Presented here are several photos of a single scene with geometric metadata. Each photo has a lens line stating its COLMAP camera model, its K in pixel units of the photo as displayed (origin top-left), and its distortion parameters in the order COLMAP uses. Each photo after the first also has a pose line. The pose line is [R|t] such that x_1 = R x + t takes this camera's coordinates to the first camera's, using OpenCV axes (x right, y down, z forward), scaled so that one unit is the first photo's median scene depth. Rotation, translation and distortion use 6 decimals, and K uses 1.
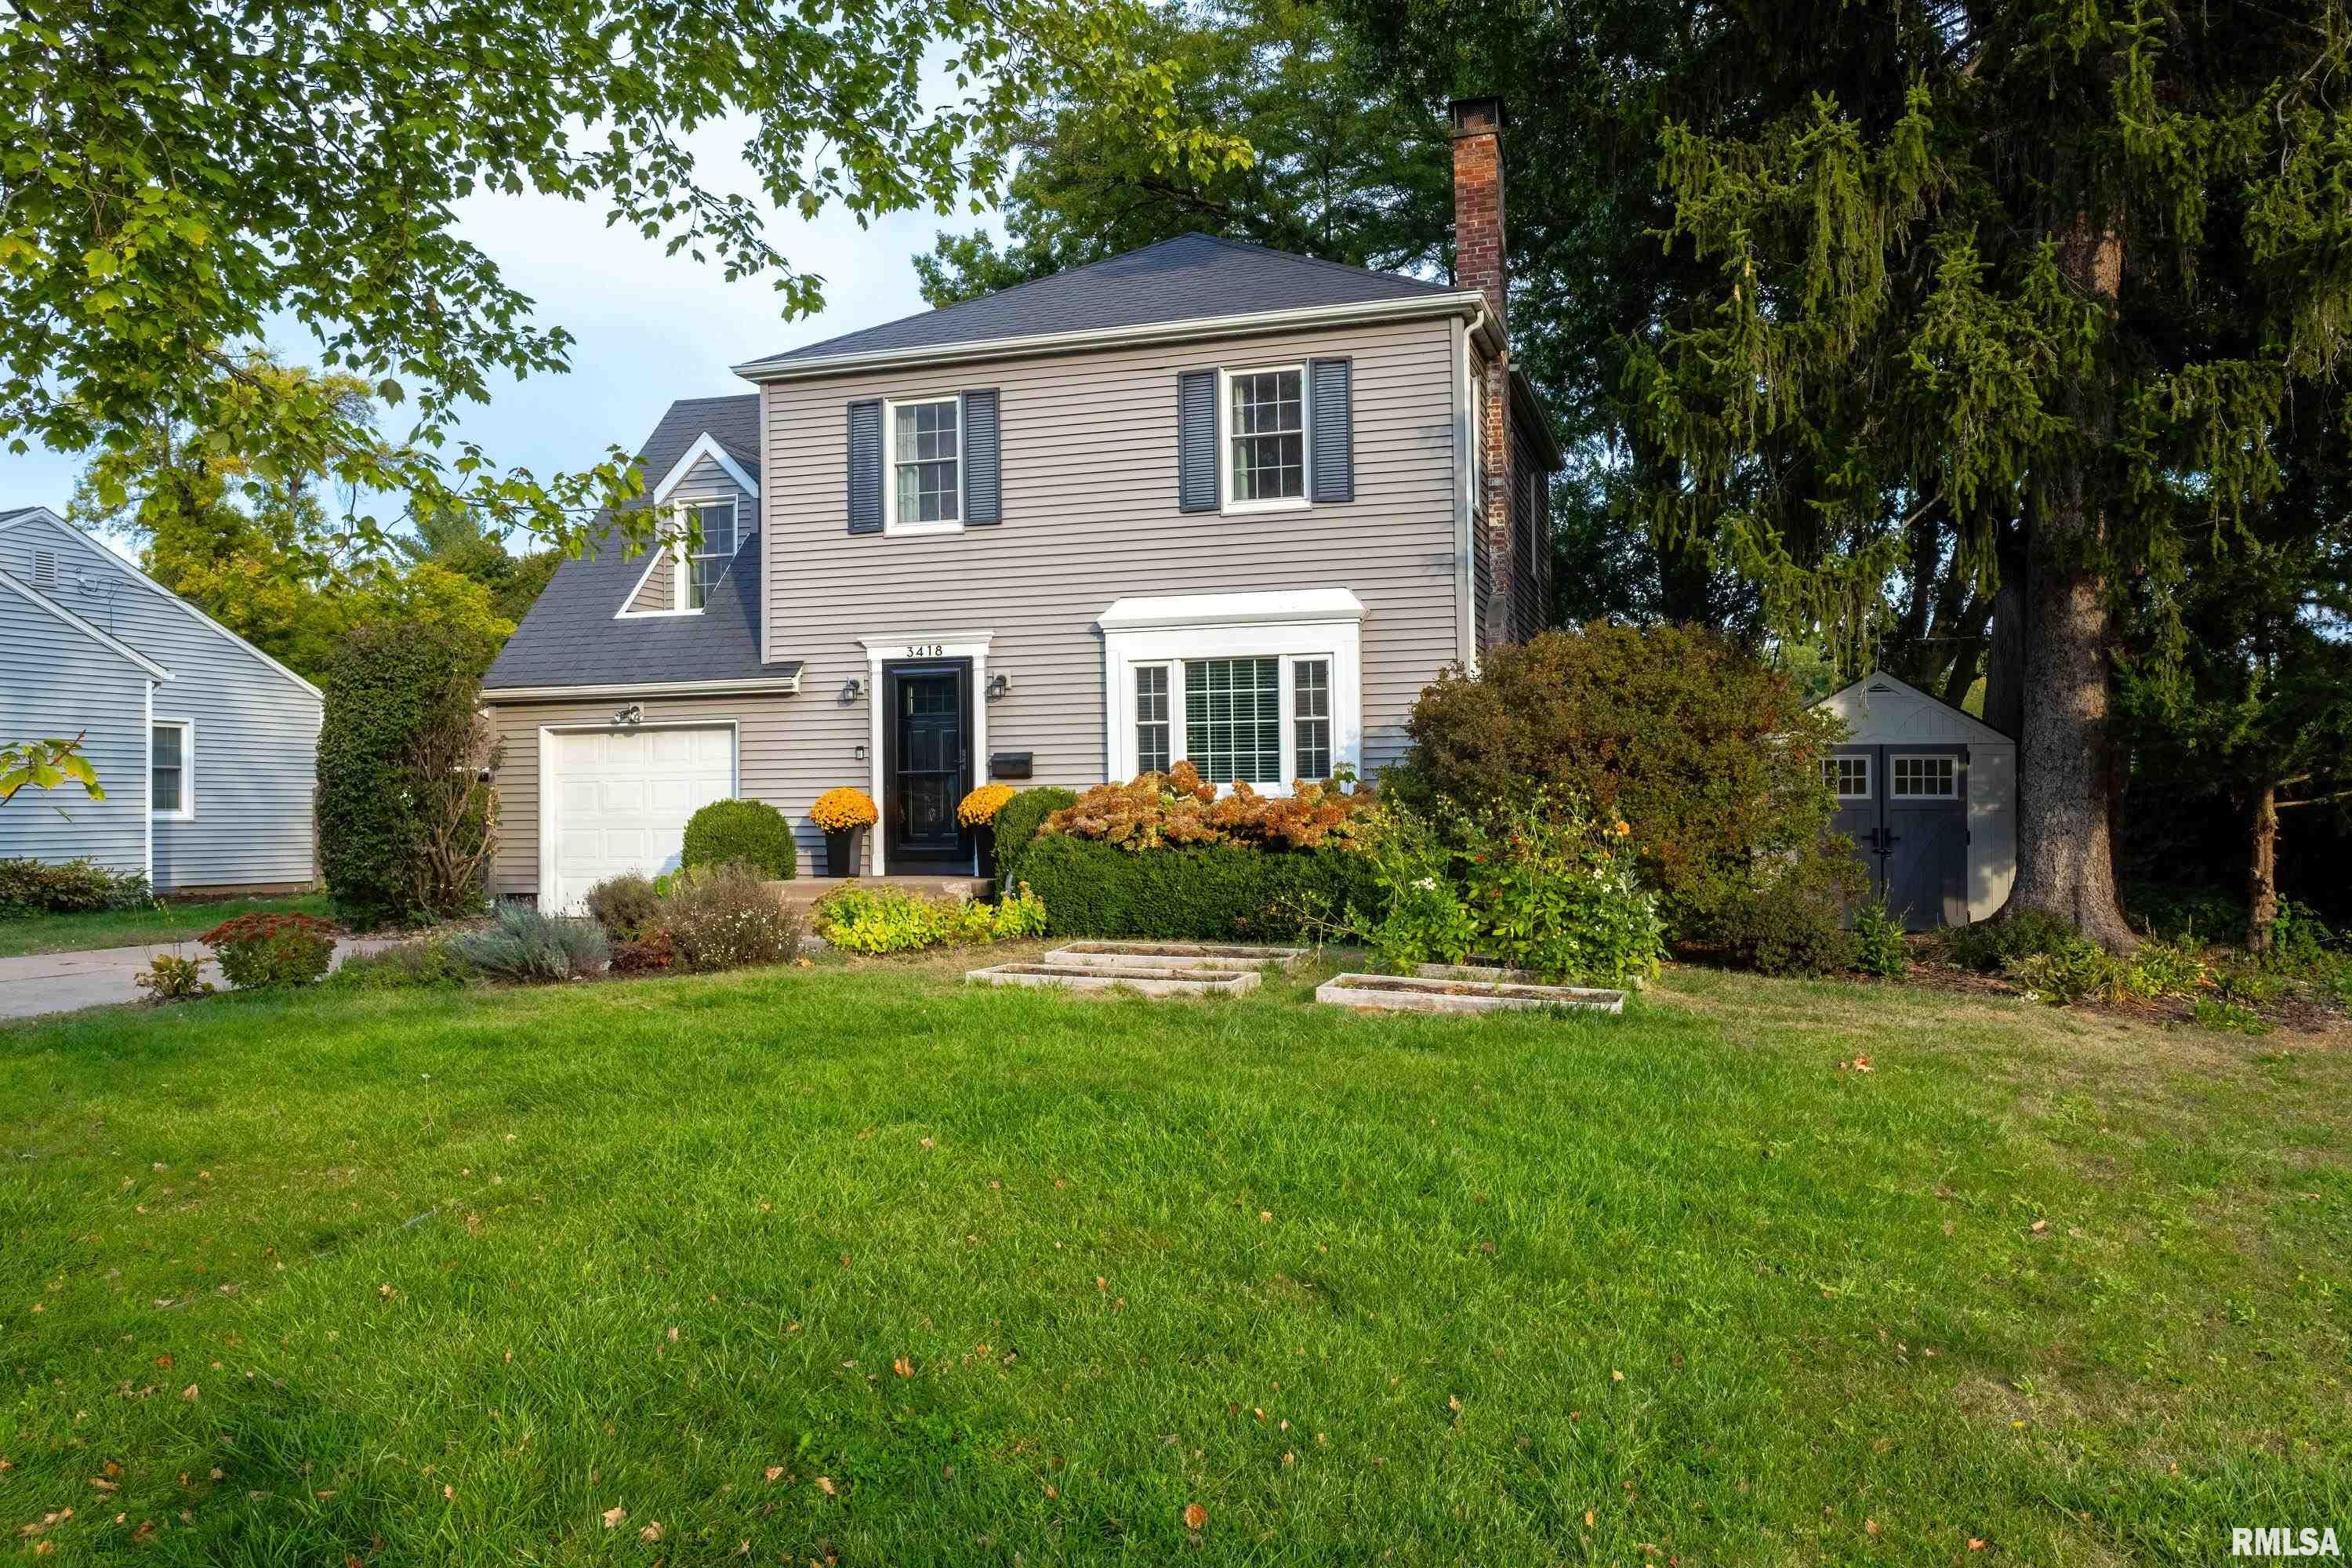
lens RADIAL K [[1760.0, 0, 1170.9], [0, 1760.0, 801.6], [0, 0, 1]] dist [0.018828, -0.004559]
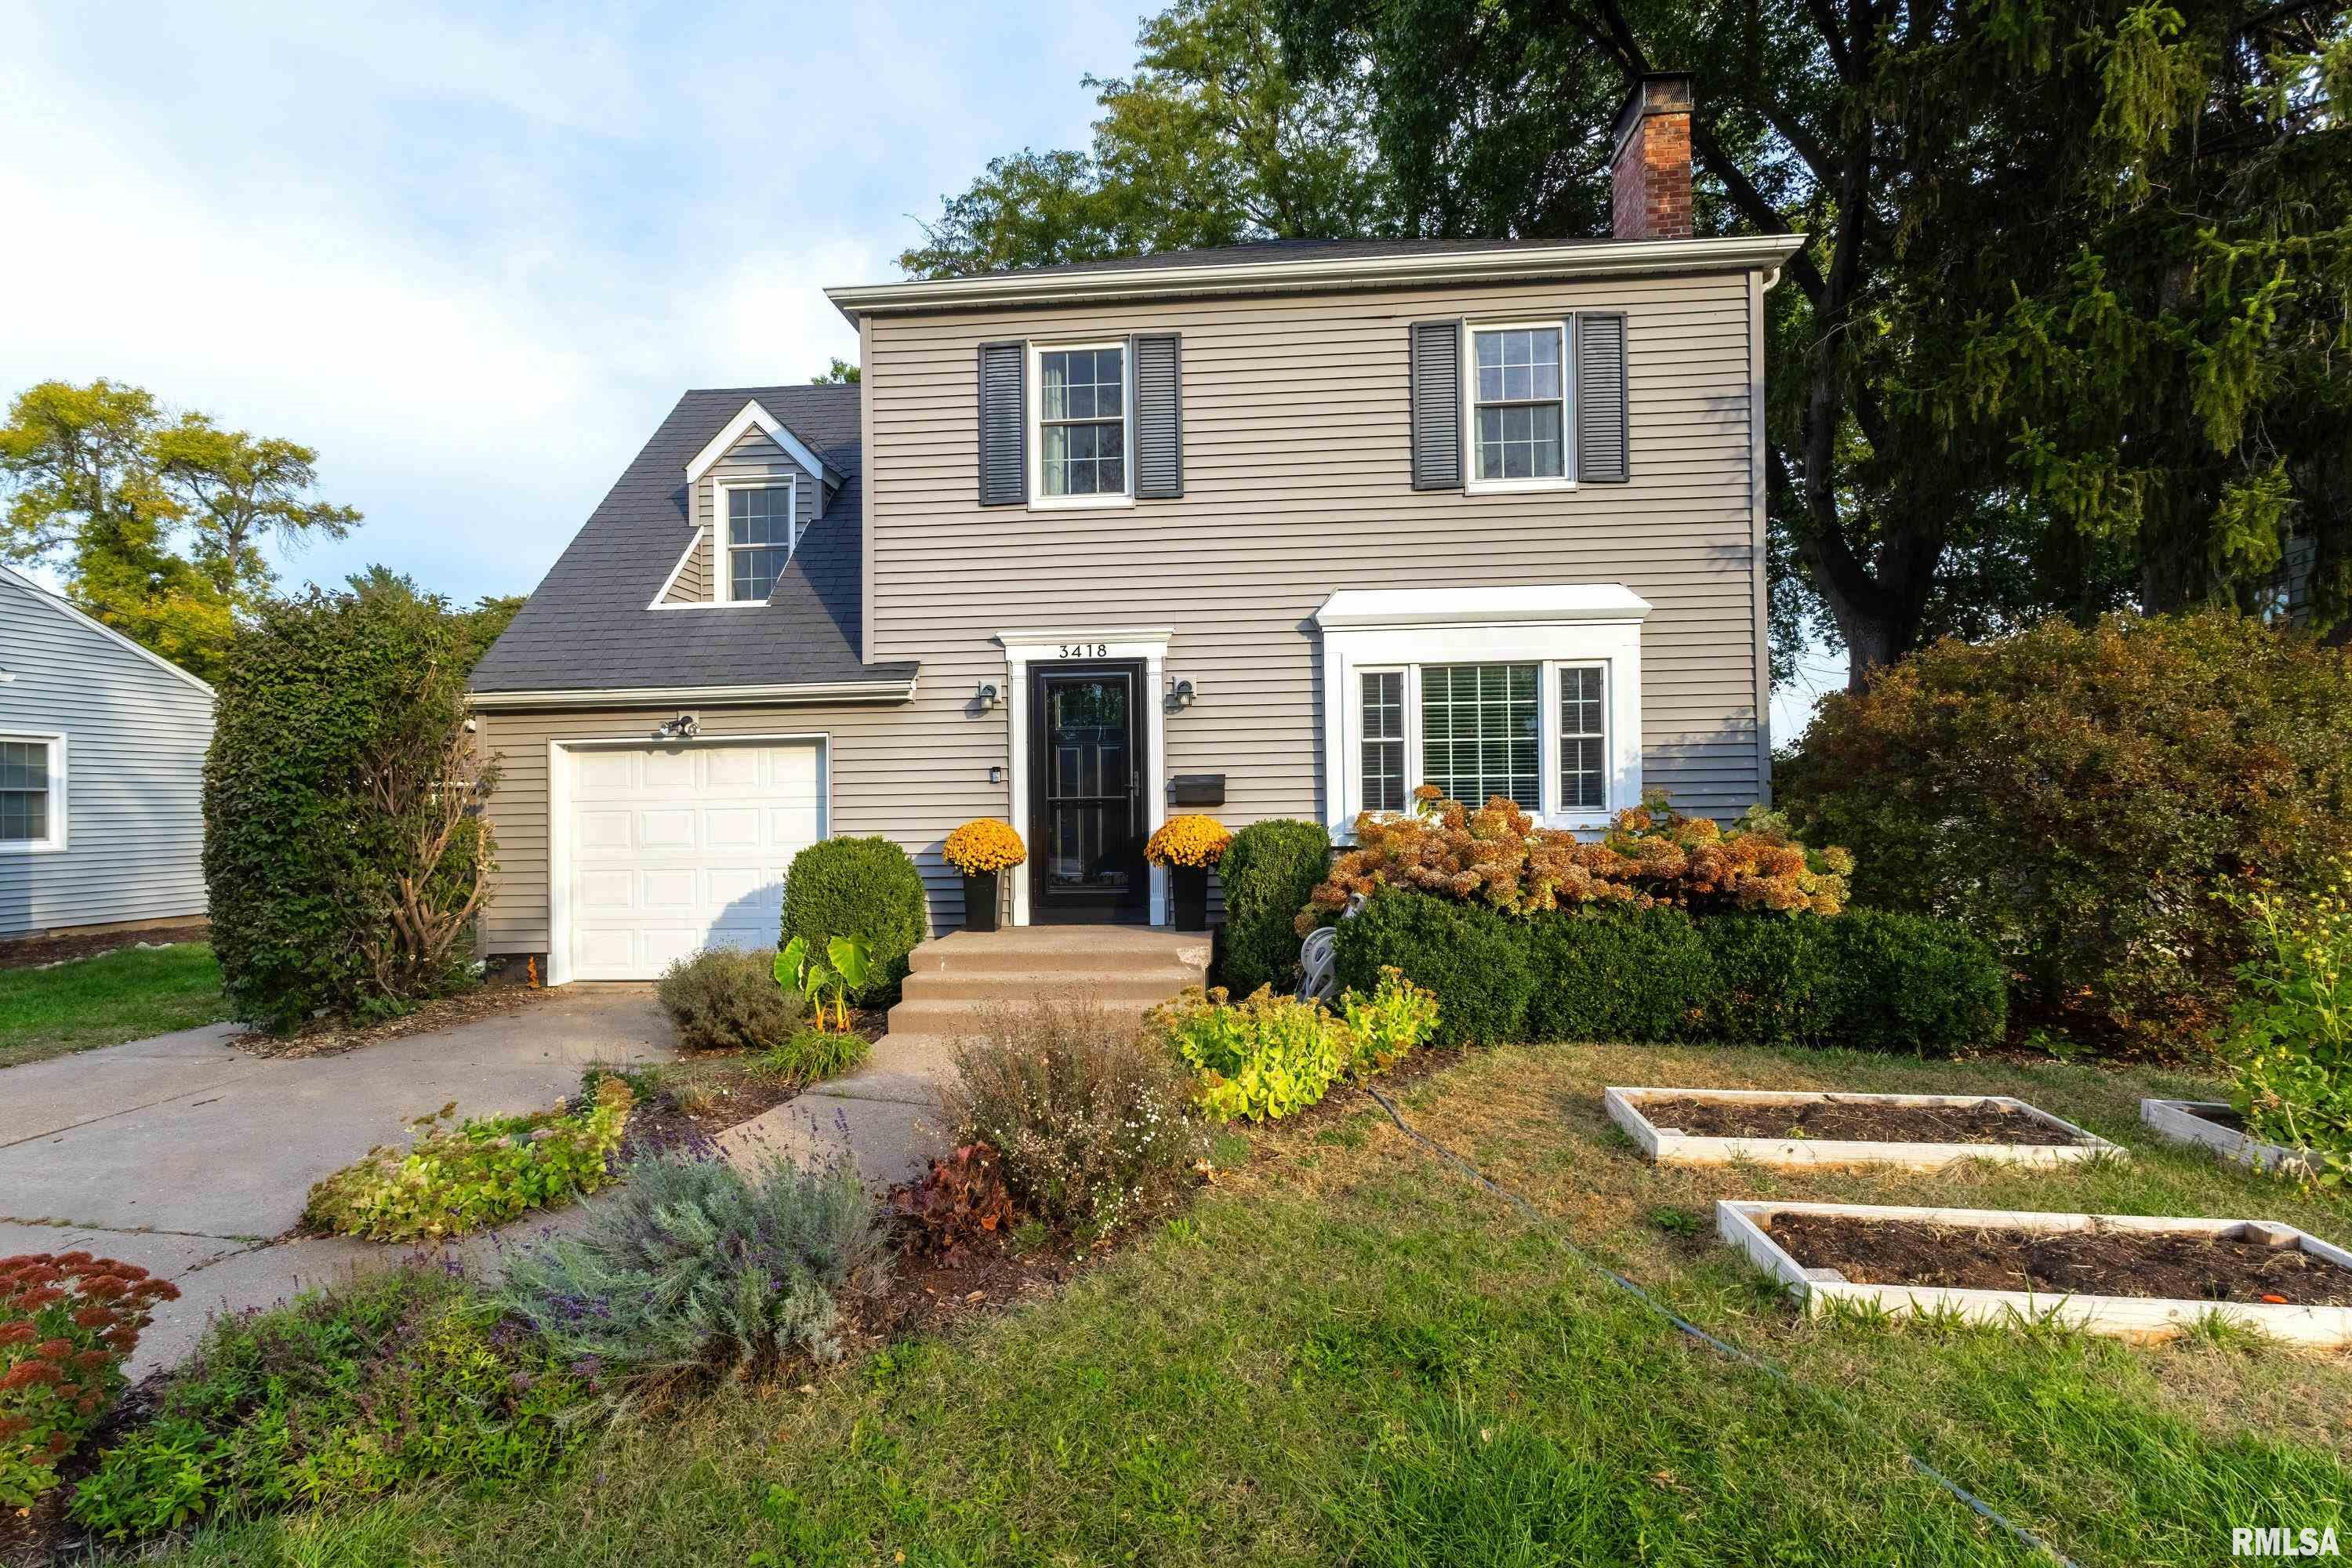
lens RADIAL K [[1082.7, 0, 1174.4], [0, 1082.7, 796.4], [0, 0, 1]] dist [0.008624, 0.000883]
pose [[0.971001, -0.005438, 0.239014, -0.218481], [0.005667, 0.999984, -0.000273, -0.017403], [-0.239009, 0.001620, 0.971016, 0.498176]]
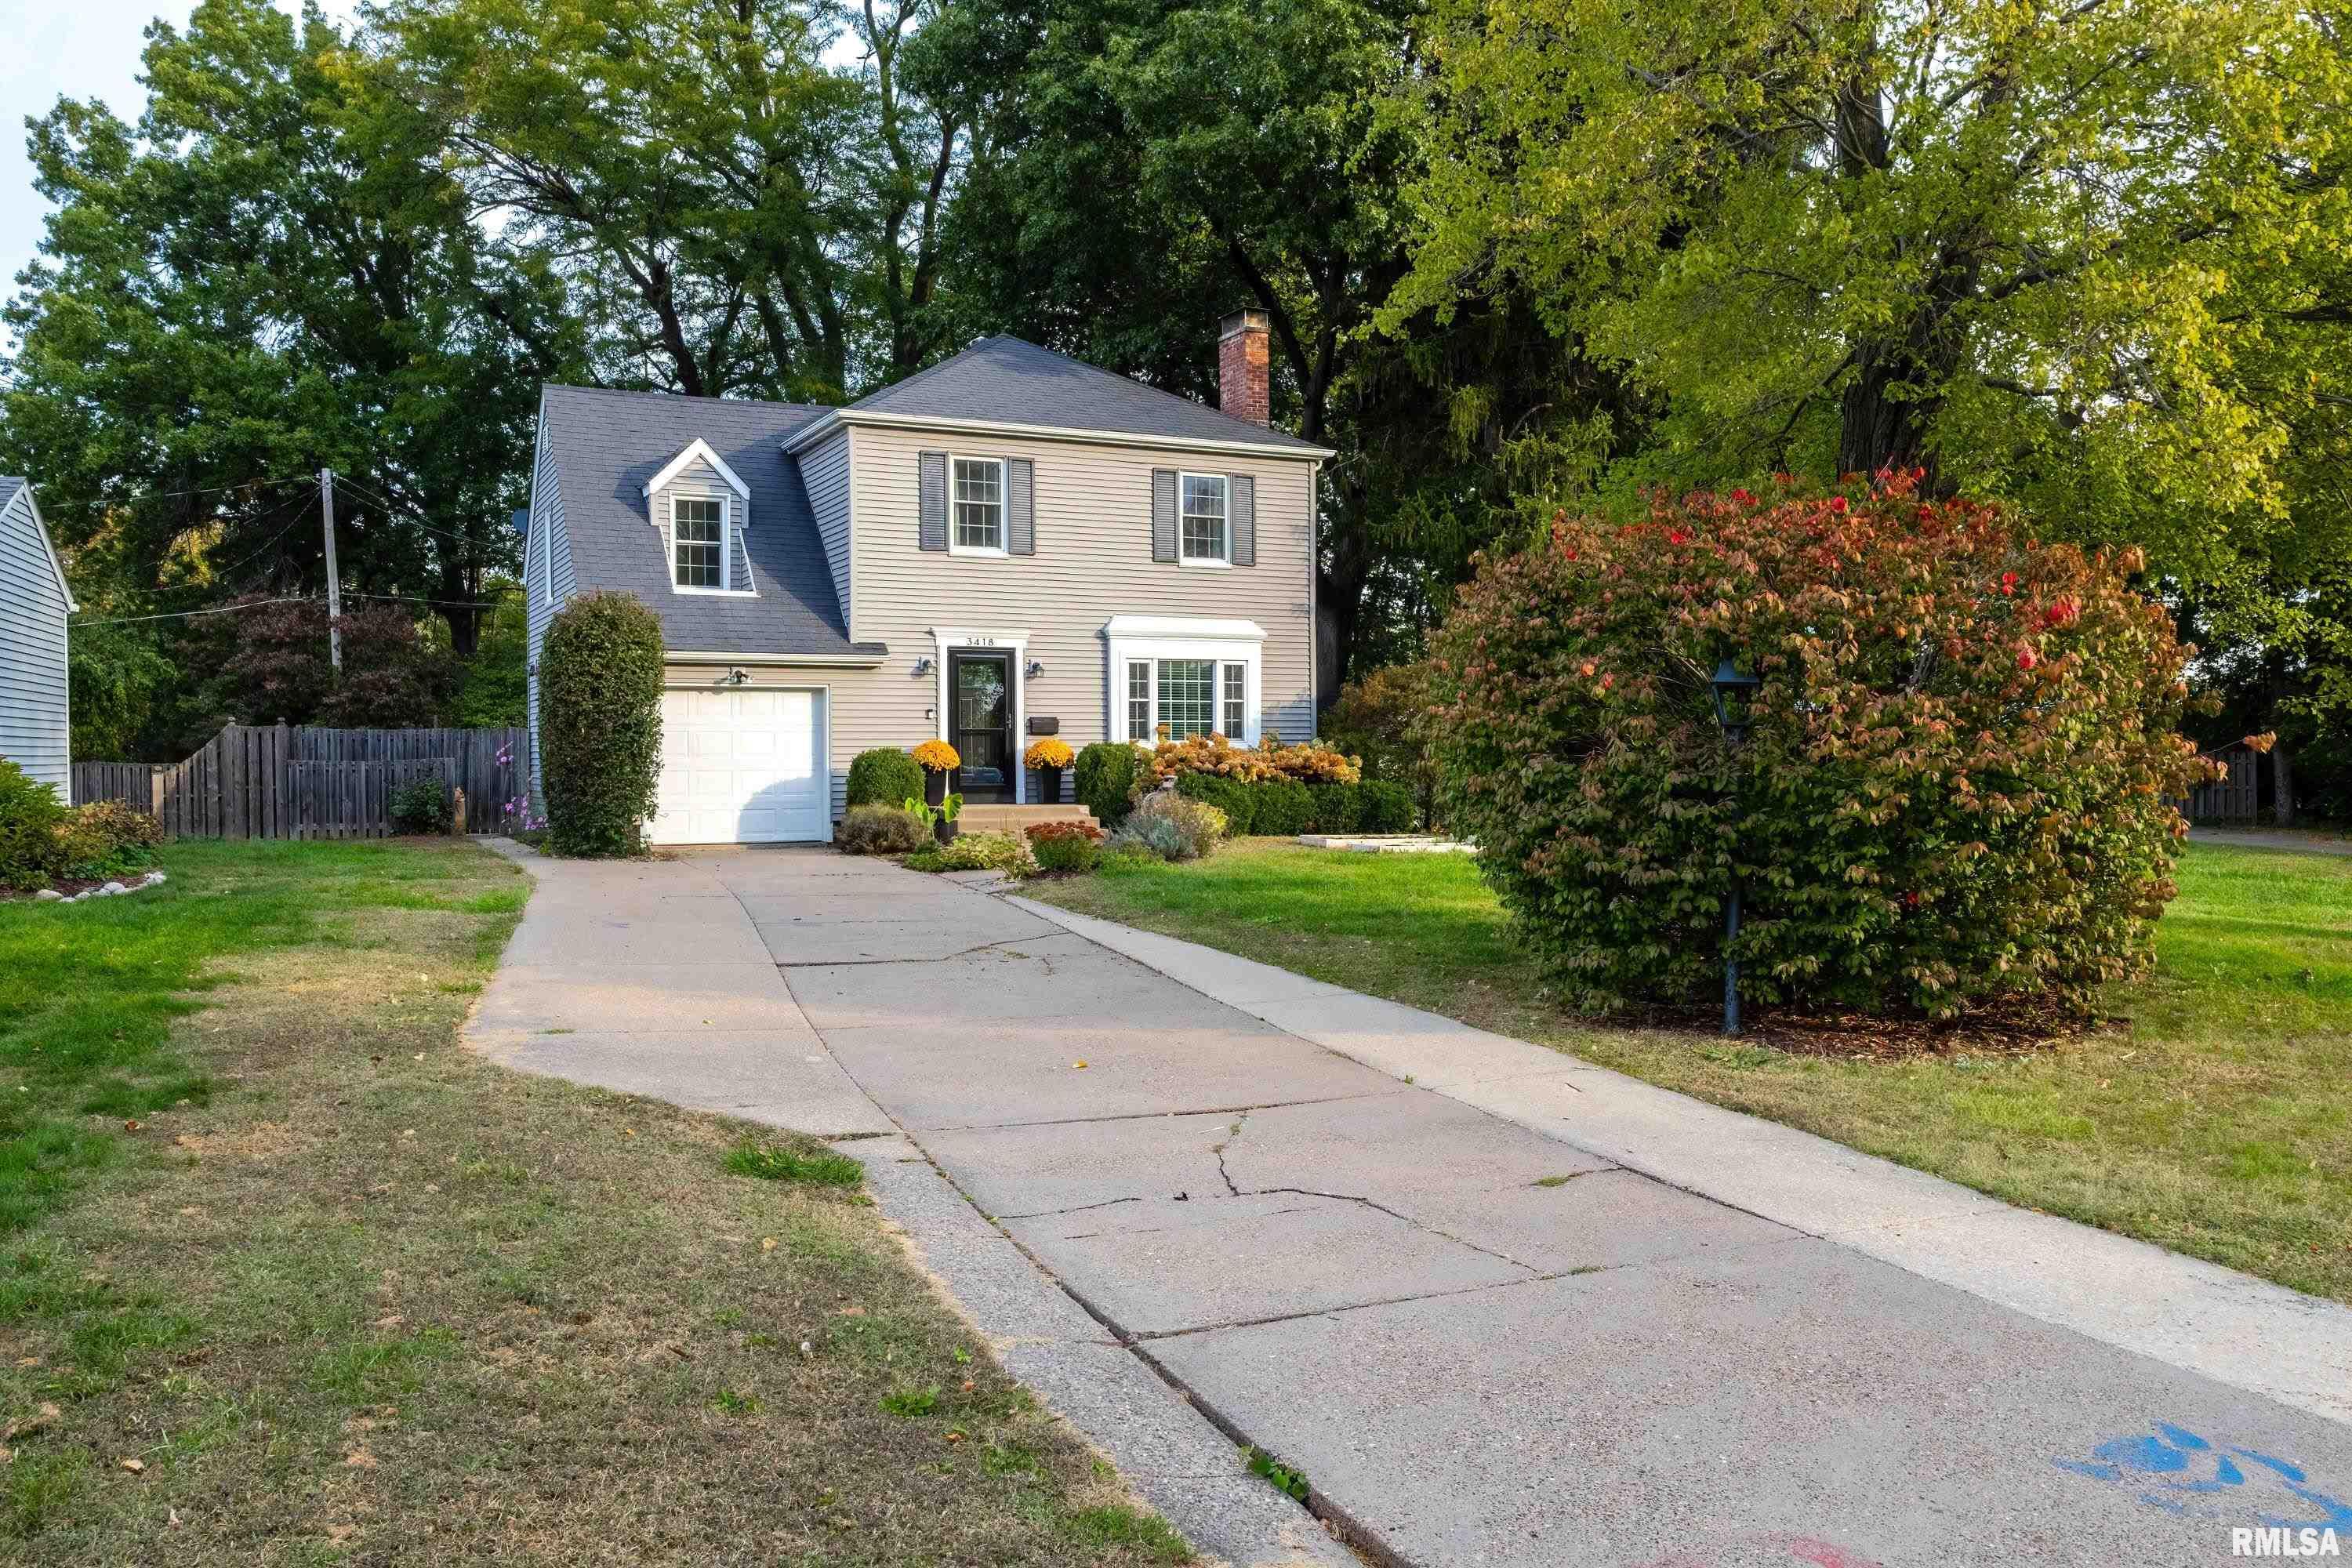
lens RADIAL K [[1850.4, 0, 1185.5], [0, 1850.4, 784.5], [0, 0, 1]] dist [0.013291, -0.001261]
pose [[0.704019, -0.003579, 0.710172, -1.052997], [-0.007719, 0.999890, 0.012691, 0.006878], [-0.710139, -0.014416, 0.703914, -0.136818]]
